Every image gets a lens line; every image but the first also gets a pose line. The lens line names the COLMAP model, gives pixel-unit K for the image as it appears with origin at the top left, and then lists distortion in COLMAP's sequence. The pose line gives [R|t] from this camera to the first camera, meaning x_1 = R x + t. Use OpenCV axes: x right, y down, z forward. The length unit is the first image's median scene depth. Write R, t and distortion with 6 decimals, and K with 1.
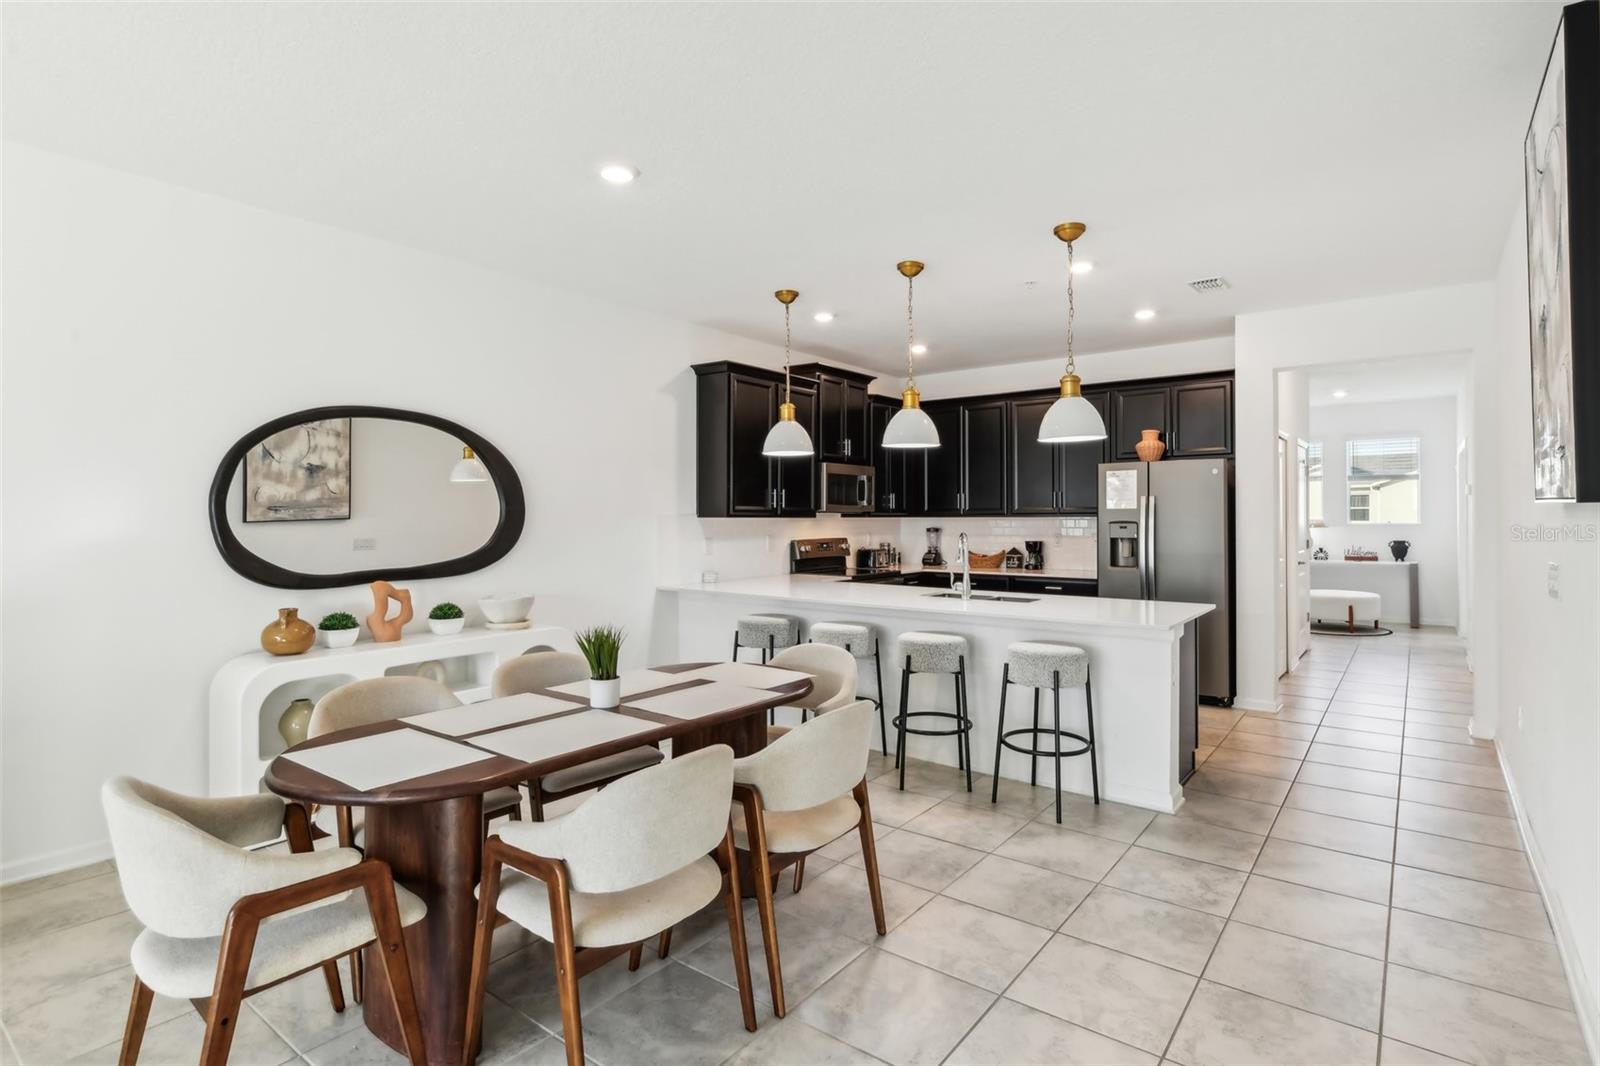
lens RADIAL K [[794.6, 0, 812.9], [0, 794.6, 519.5], [0, 0, 1]] dist [0.001673, 0.000409]
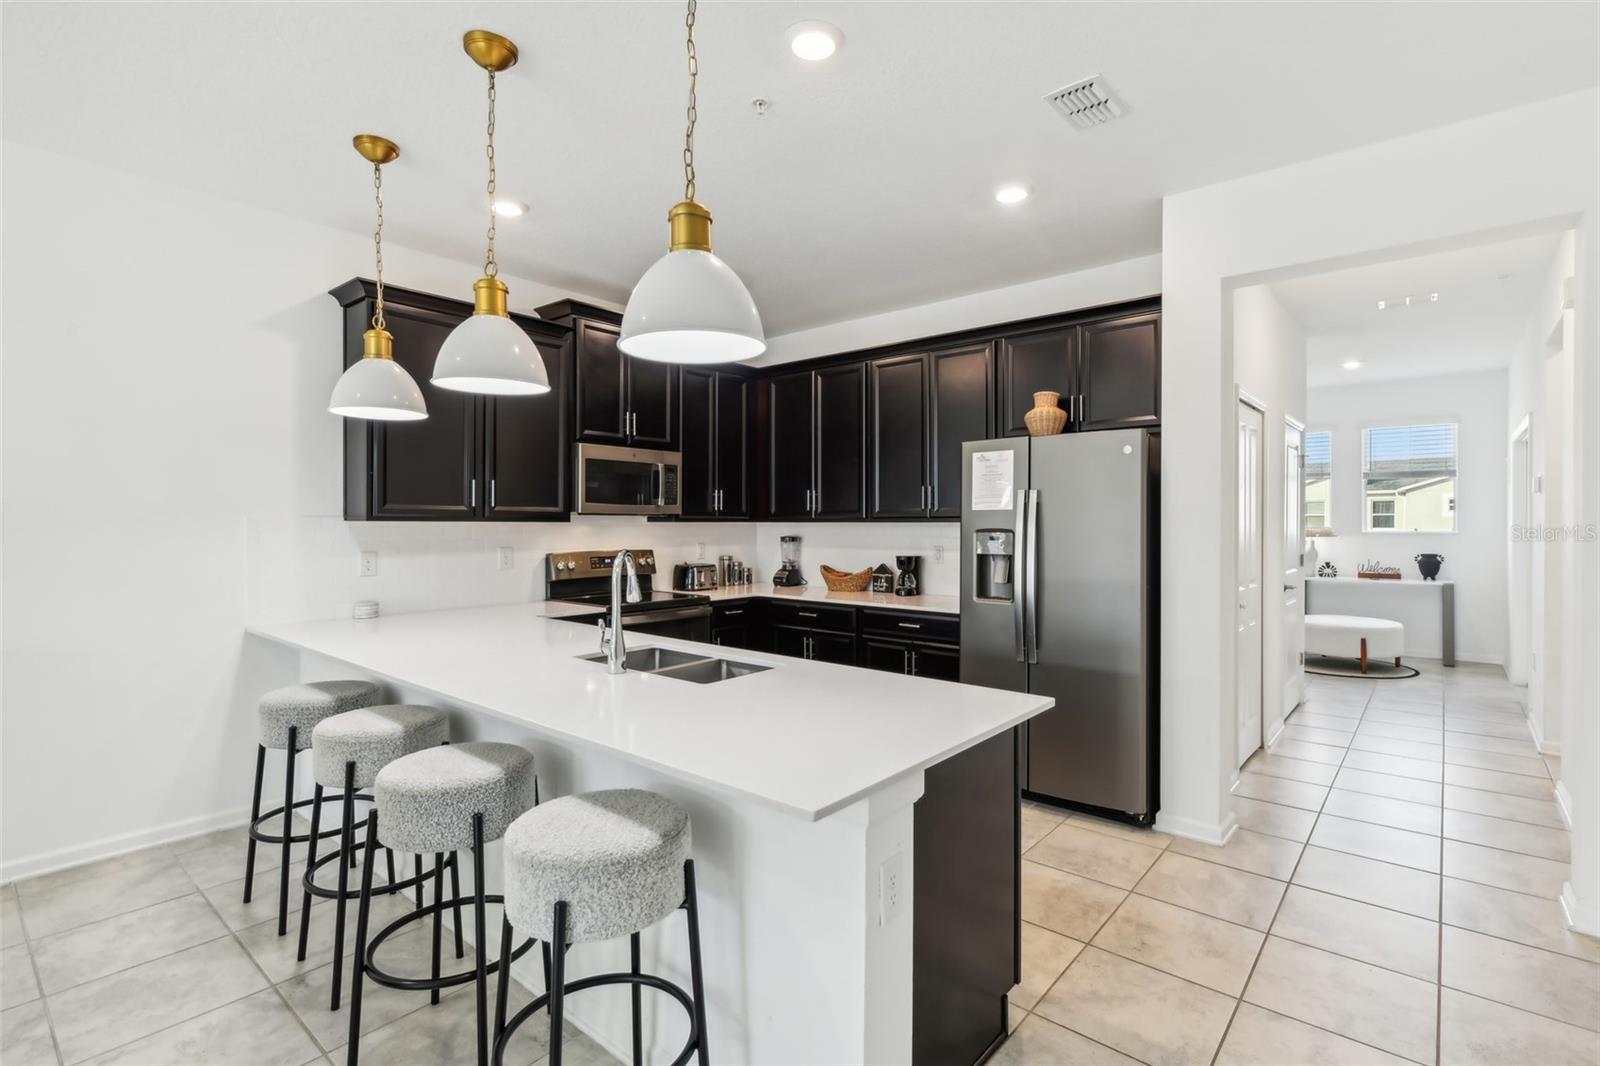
lens RADIAL K [[751.6, 0, 812.5], [0, 751.6, 530.6], [0, 0, 1]] dist [0.001995, -0.000438]
pose [[0.998830, 0.003957, -0.048206, 0.243194], [-0.003555, 0.999958, 0.008420, -0.000910], [0.048238, -0.008239, 0.998802, 0.337809]]
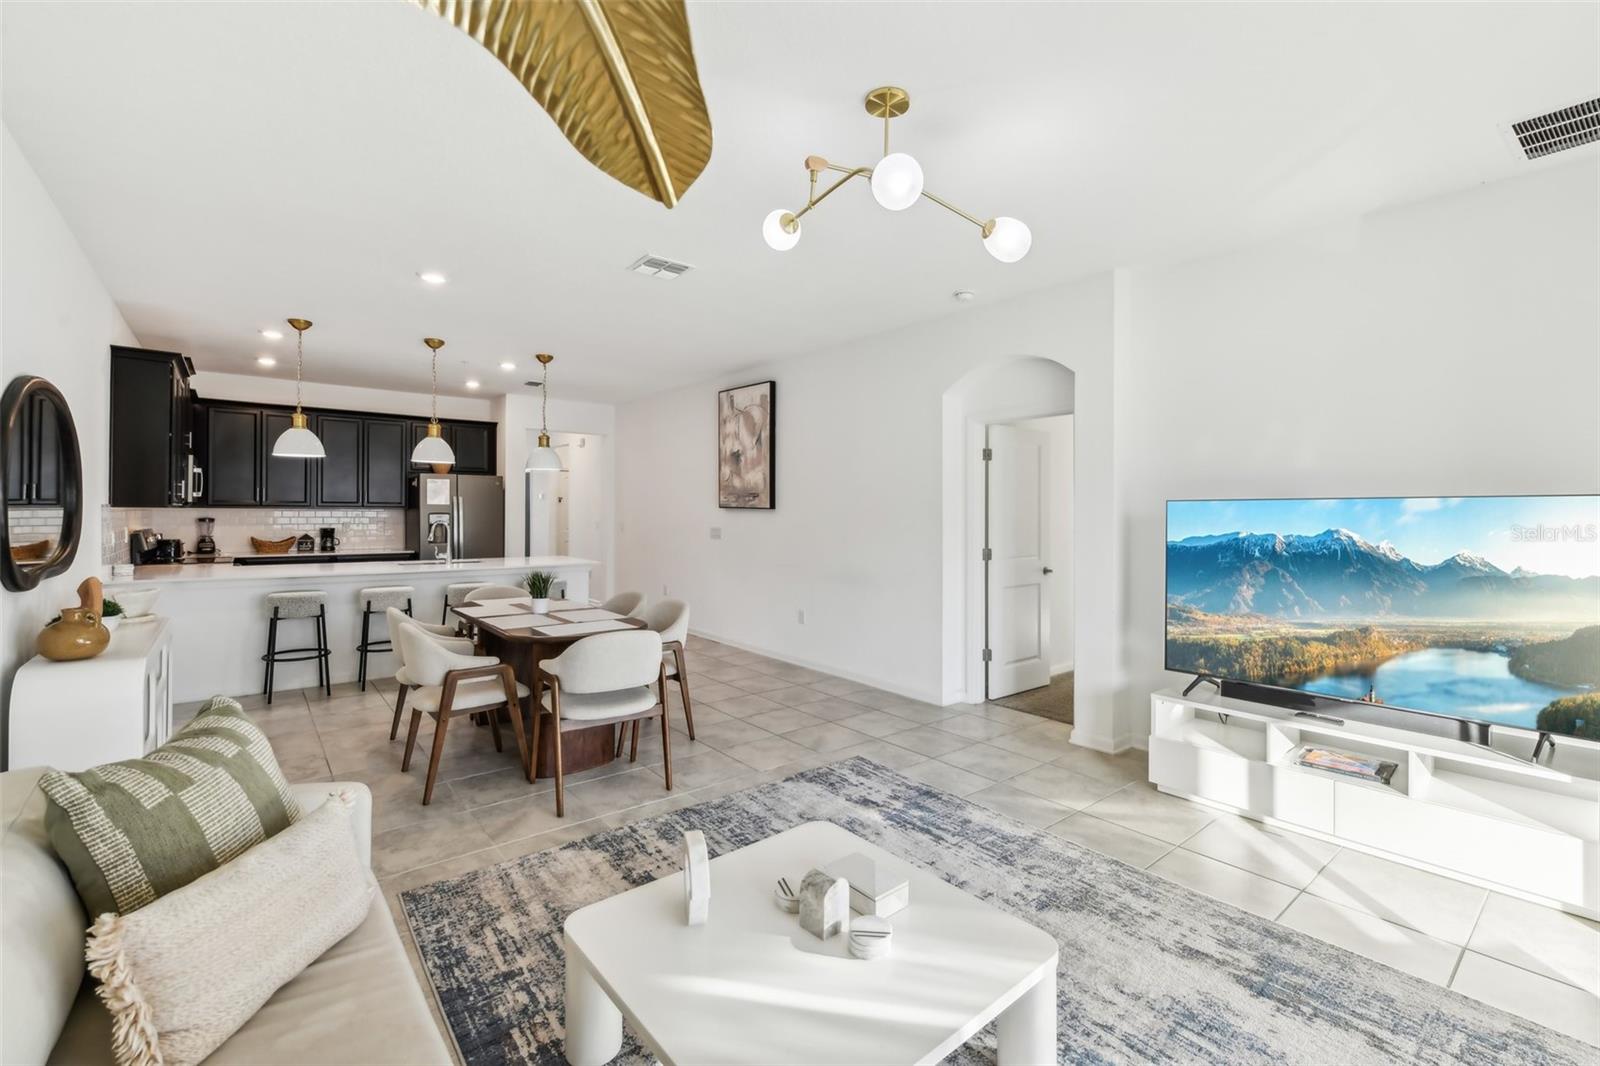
lens RADIAL K [[691.3, 0, 813.1], [0, 691.3, 509.0], [0, 0, 1]] dist [0.004328, -0.006054]
pose [[0.227800, 0.007861, 0.973676, -0.654688], [-0.005539, 0.999962, -0.006777, 0.000378], [-0.973692, -0.003850, 0.227835, 0.007711]]
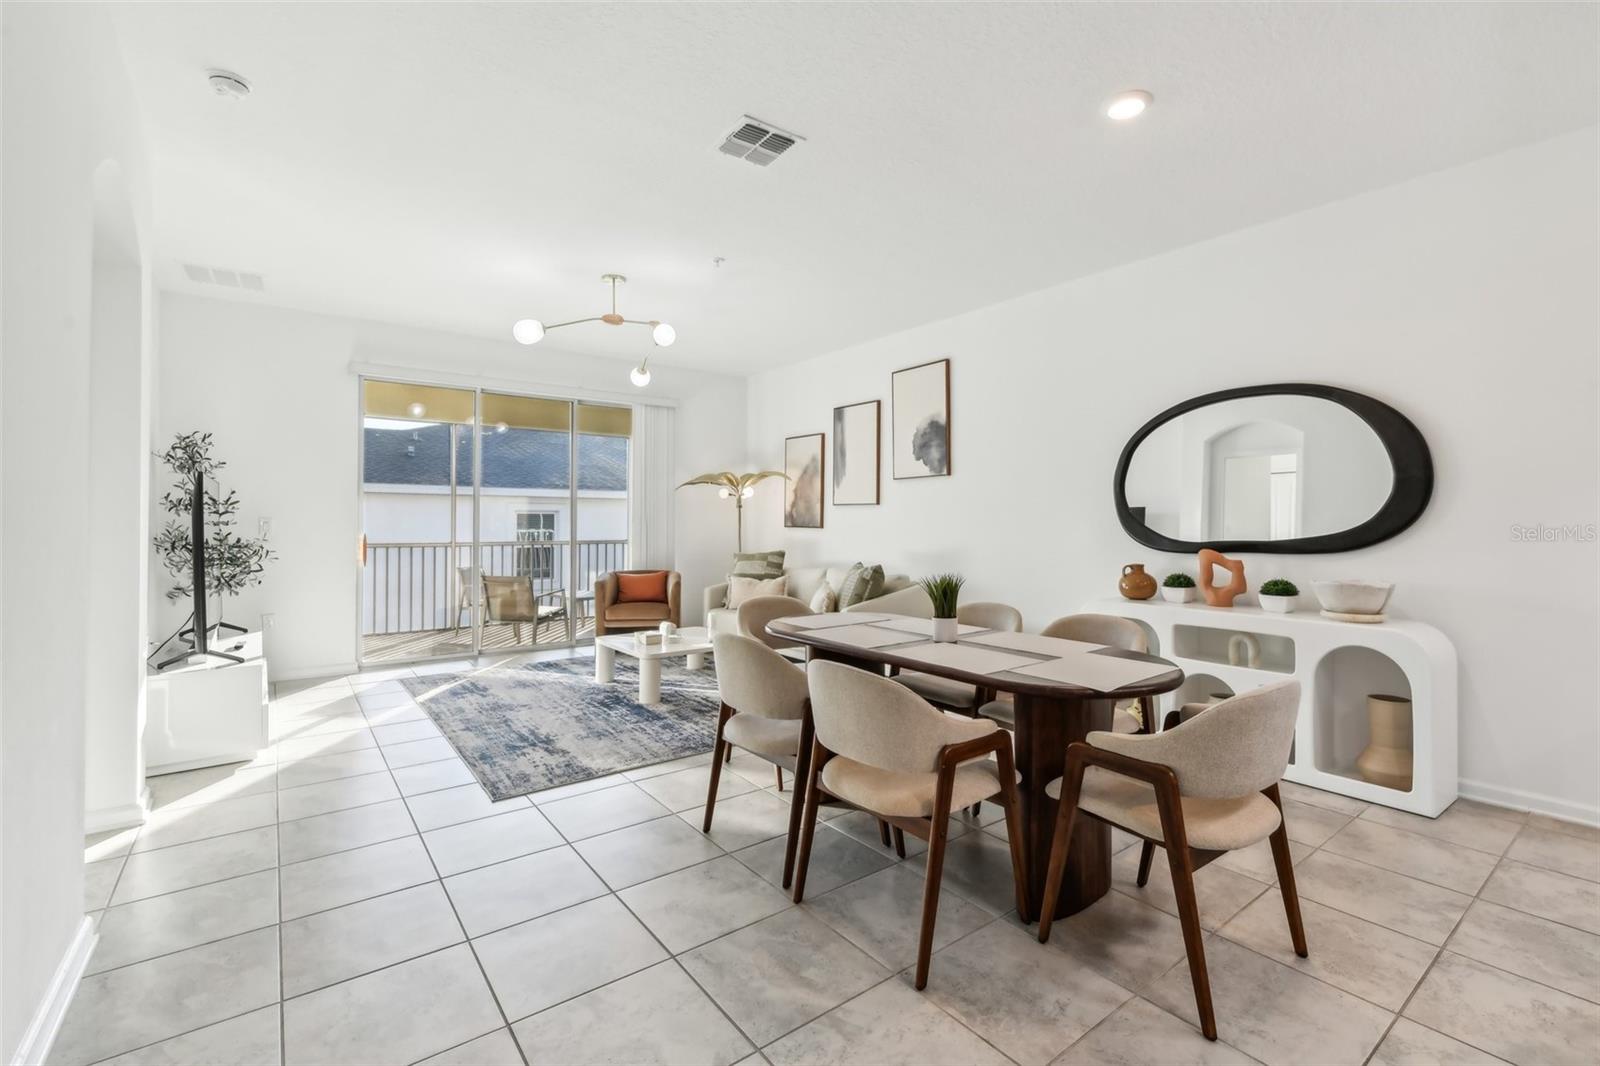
lens RADIAL K [[706.3, 0, 816.3], [0, 706.3, 515.6], [0, 0, 1]] dist [-0.000850, -0.000488]
pose [[-0.262507, -0.005675, -0.964913, 0.310636], [-0.002389, 0.999983, -0.005232, 0.021724], [0.964927, 0.000932, -0.262517, 0.424595]]
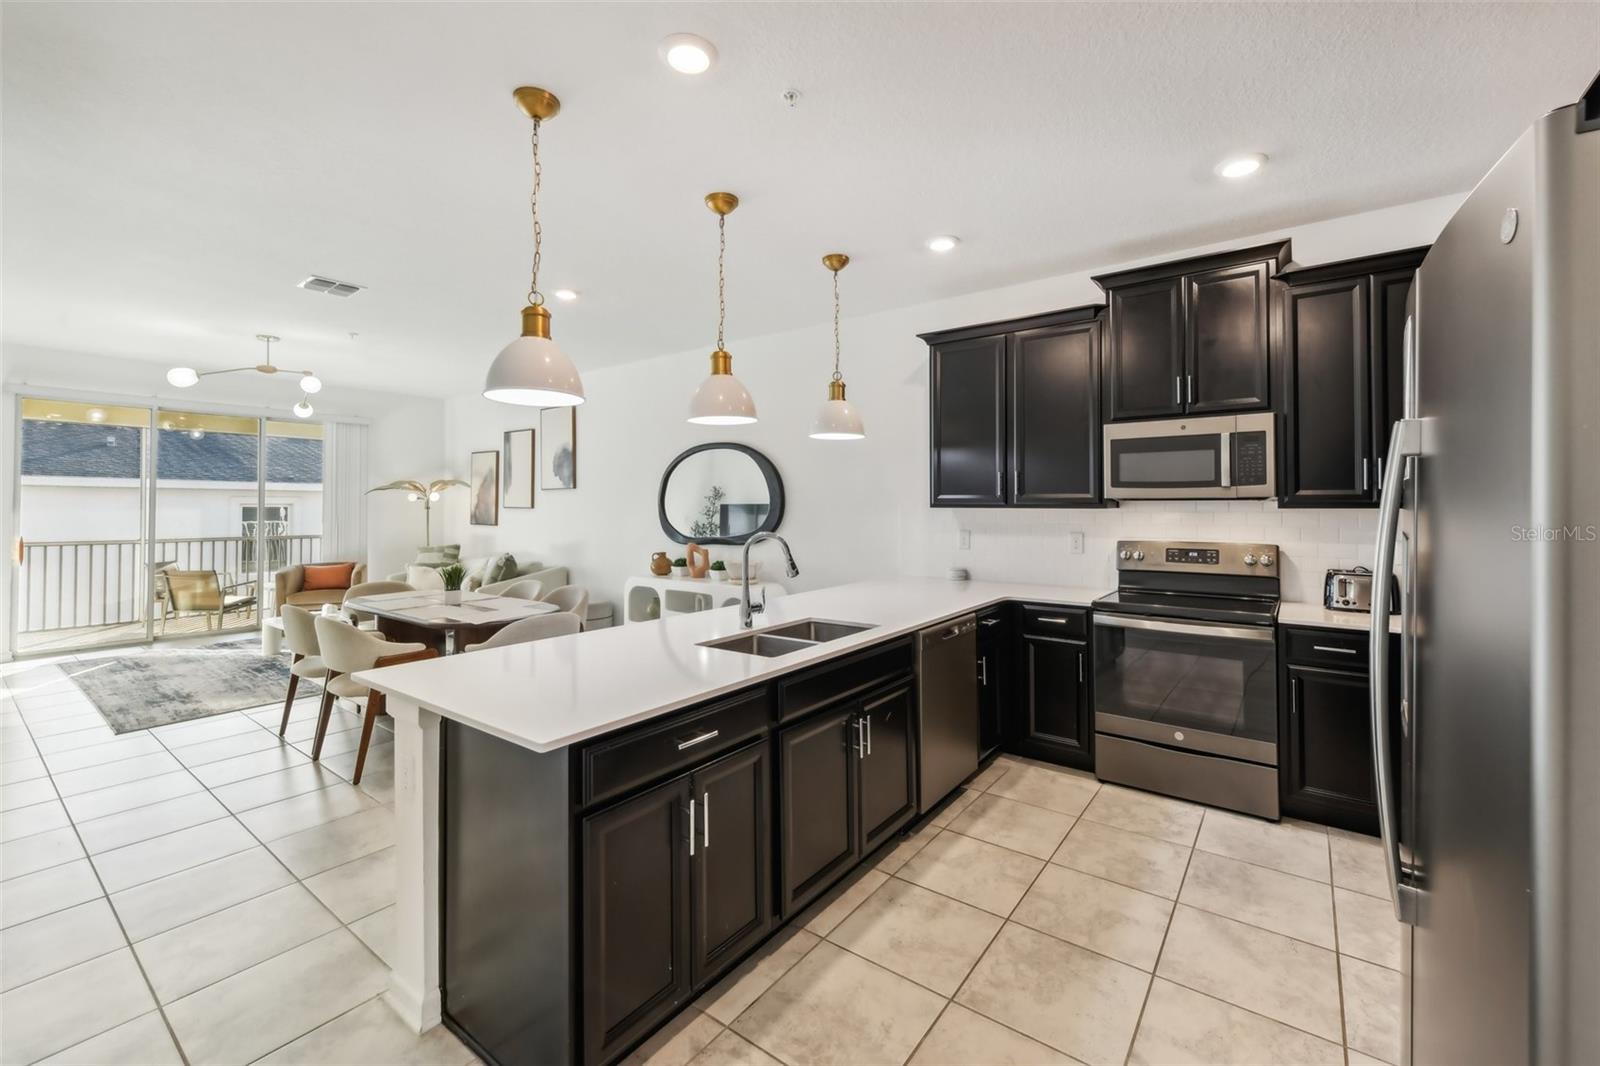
lens RADIAL K [[655.4, 0, 821.9], [0, 655.4, 497.7], [0, 0, 1]] dist [0.000149, -0.000587]
pose [[0.021204, -0.010550, -0.999720, 0.532405], [-0.002265, 0.999941, -0.010600, -0.004641], [0.999773, 0.002489, 0.021179, 0.729620]]
